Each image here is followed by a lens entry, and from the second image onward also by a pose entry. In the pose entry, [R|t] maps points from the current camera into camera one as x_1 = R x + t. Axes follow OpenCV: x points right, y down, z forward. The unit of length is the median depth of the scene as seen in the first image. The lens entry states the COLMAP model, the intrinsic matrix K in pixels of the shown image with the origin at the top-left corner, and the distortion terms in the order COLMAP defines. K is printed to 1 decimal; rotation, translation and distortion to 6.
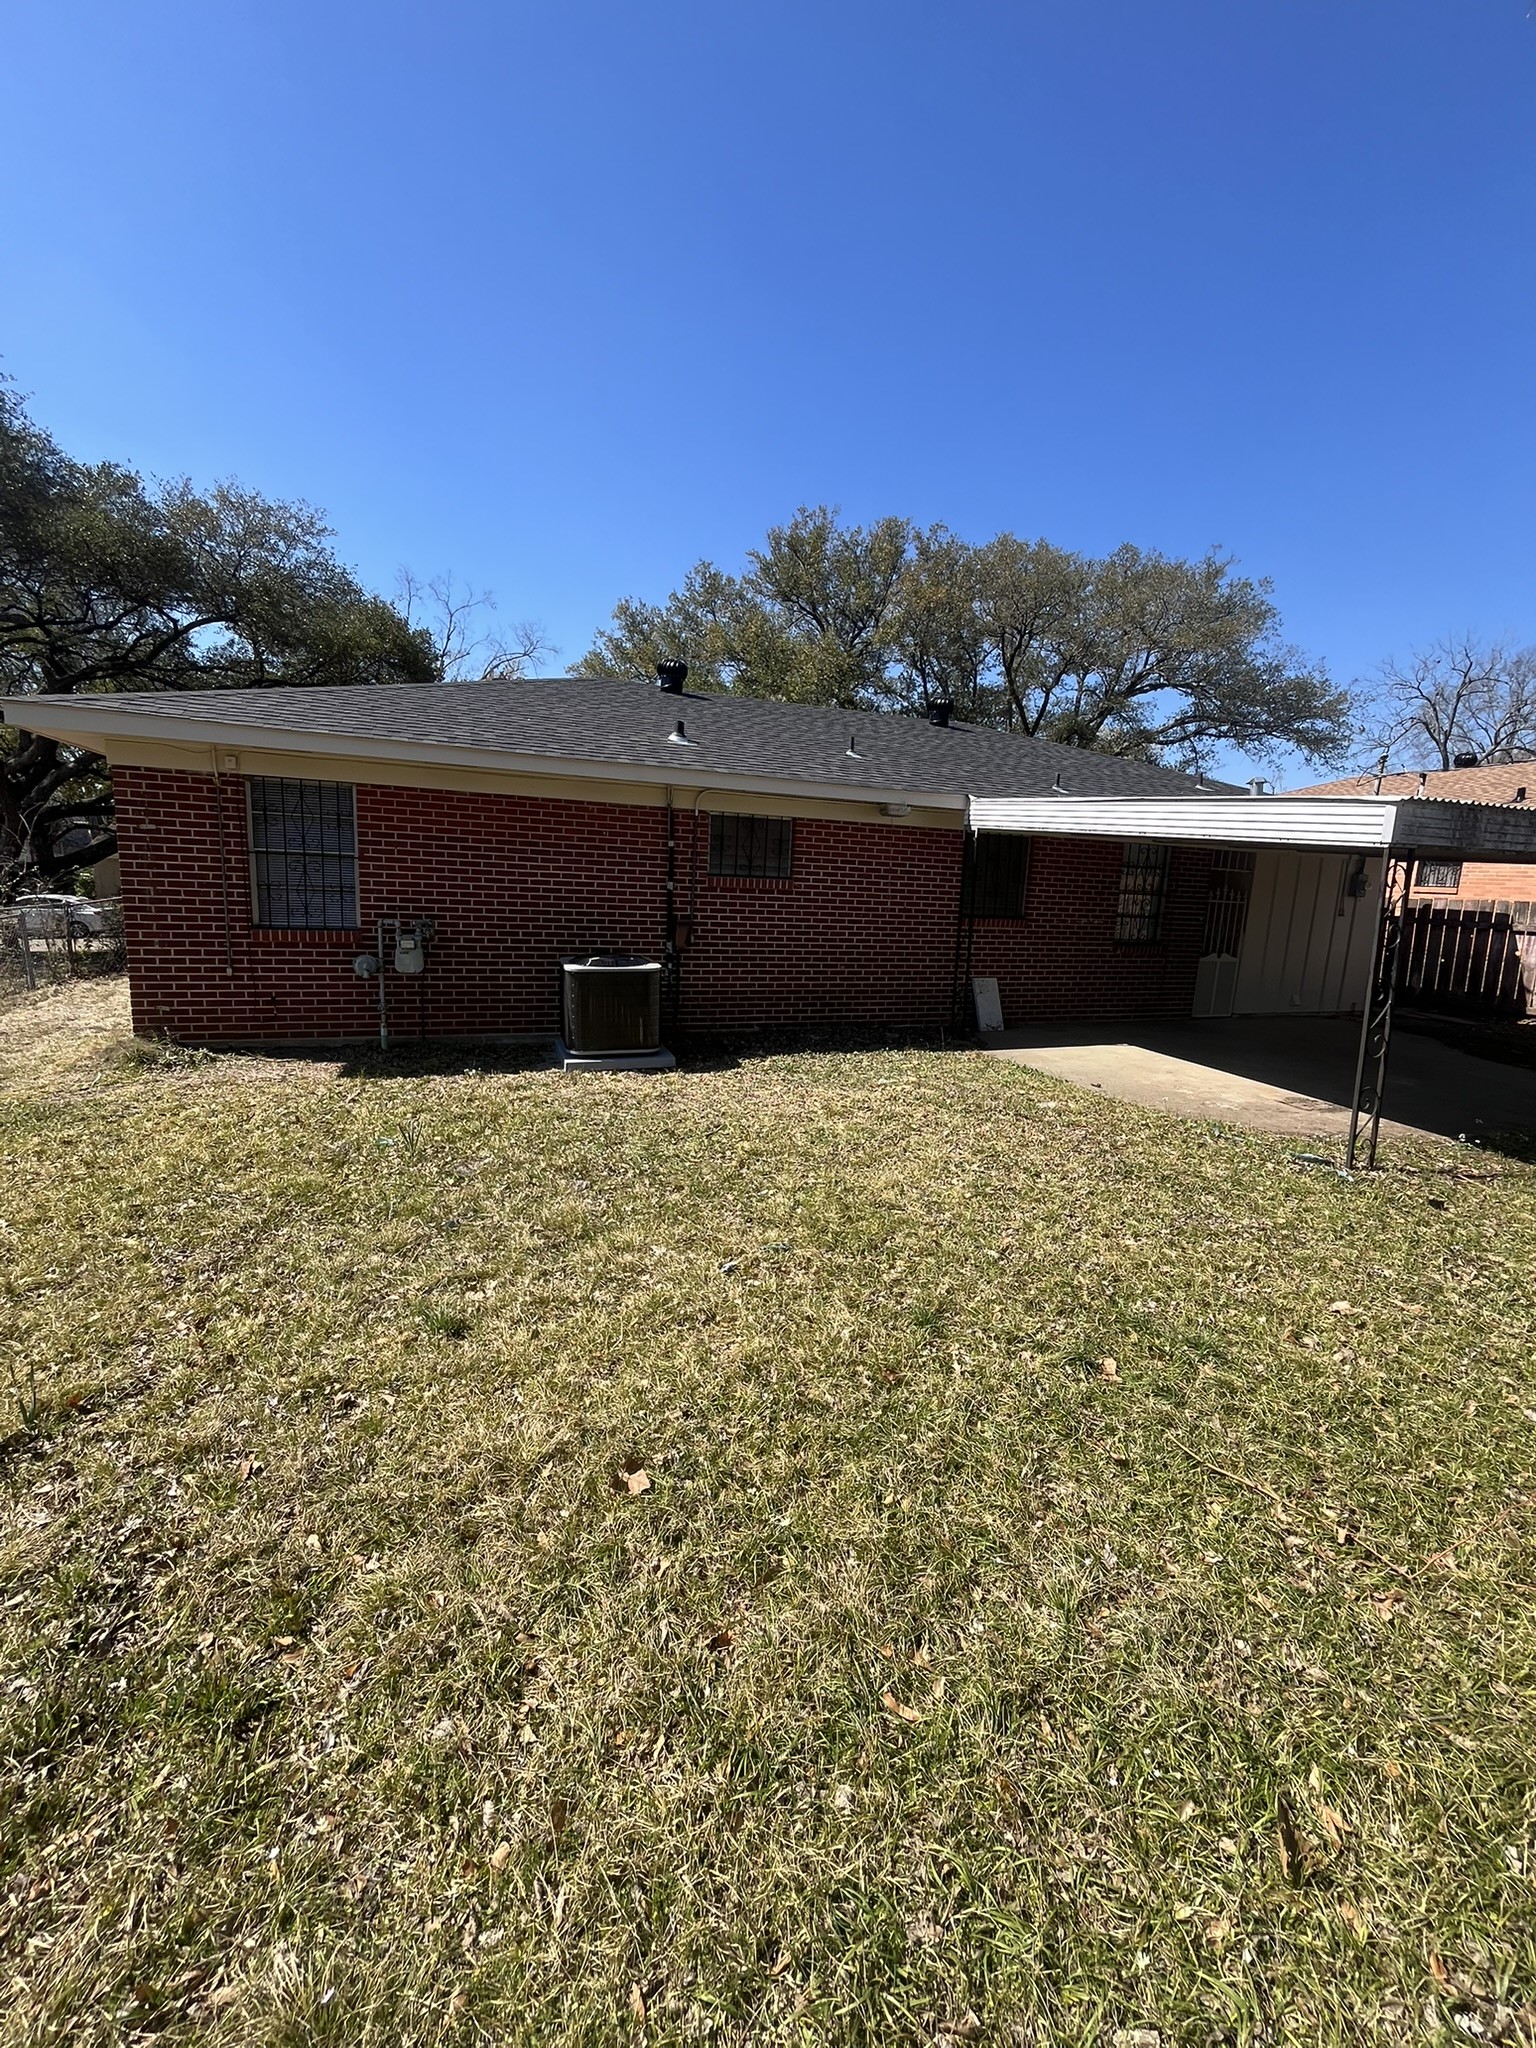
lens RADIAL K [[838.8, 0, 772.3], [0, 838.8, 1024.8], [0, 0, 1]] dist [-0.002891, 0.000532]
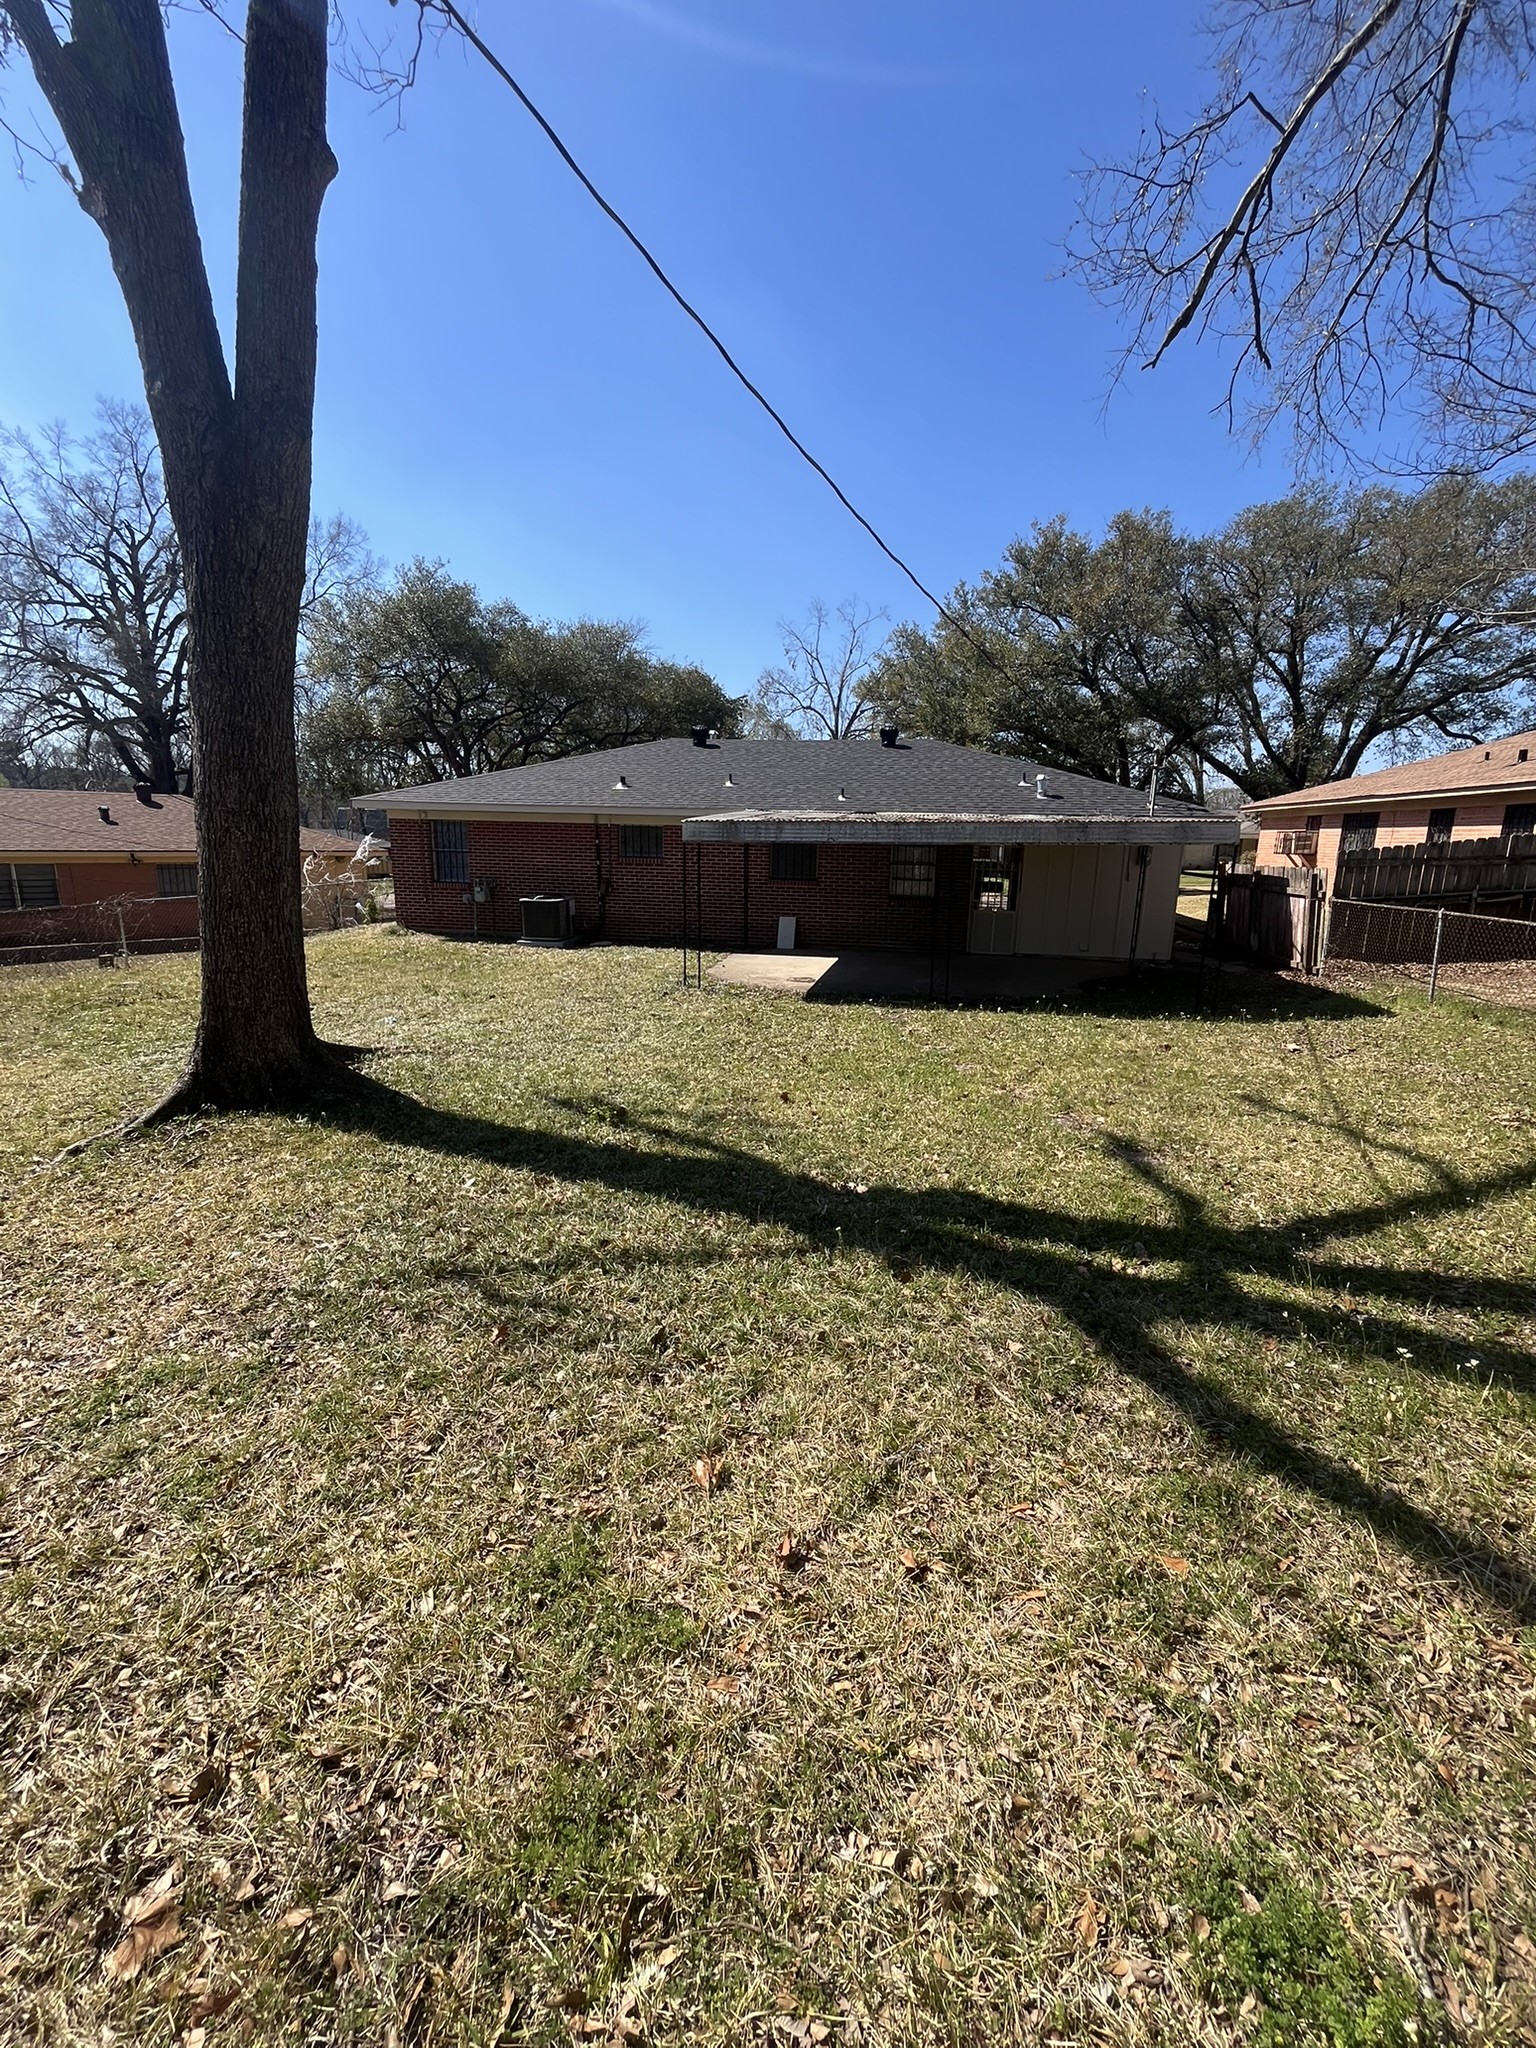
lens RADIAL K [[838.8, 0, 772.3], [0, 838.8, 1024.8], [0, 0, 1]] dist [-0.002891, 0.000532]
pose [[0.868024, 0.082342, -0.489647, 0.861222], [-0.073018, 0.996601, 0.038150, 0.078129], [0.491124, 0.002638, 0.871086, -0.371589]]
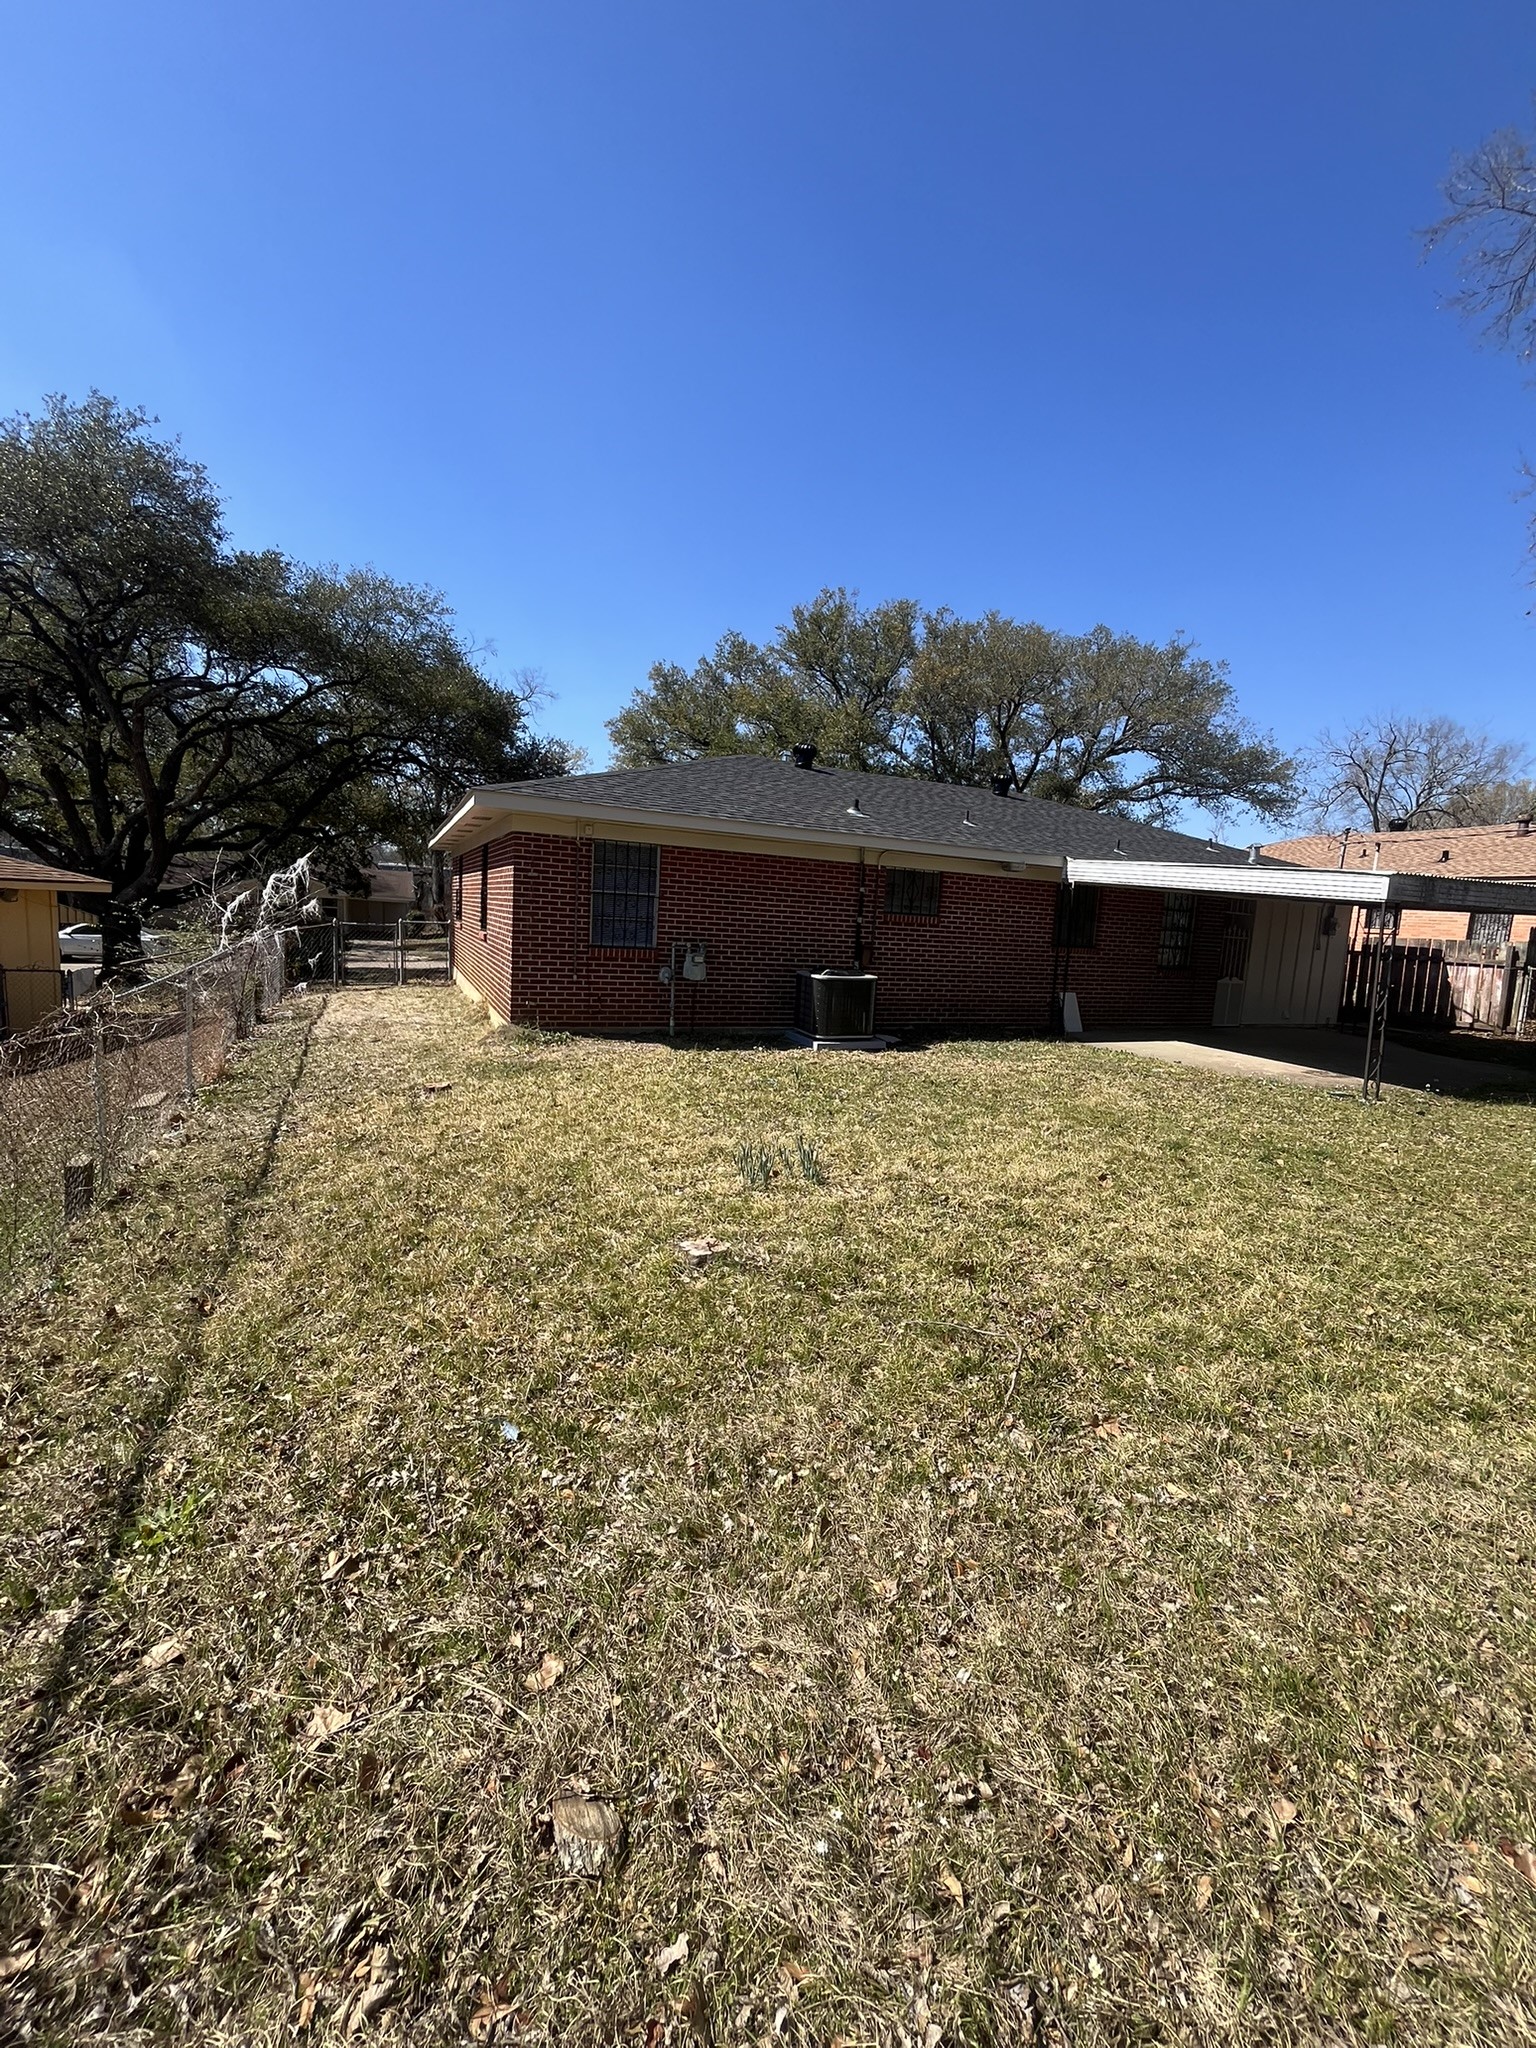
lens RADIAL K [[838.8, 0, 772.3], [0, 838.8, 1024.8], [0, 0, 1]] dist [-0.002891, 0.000532]
pose [[0.998434, 0.004811, 0.055739, -0.232648], [-0.002422, 0.999079, -0.042850, 0.043148], [-0.055894, 0.042648, 0.997525, -0.236682]]
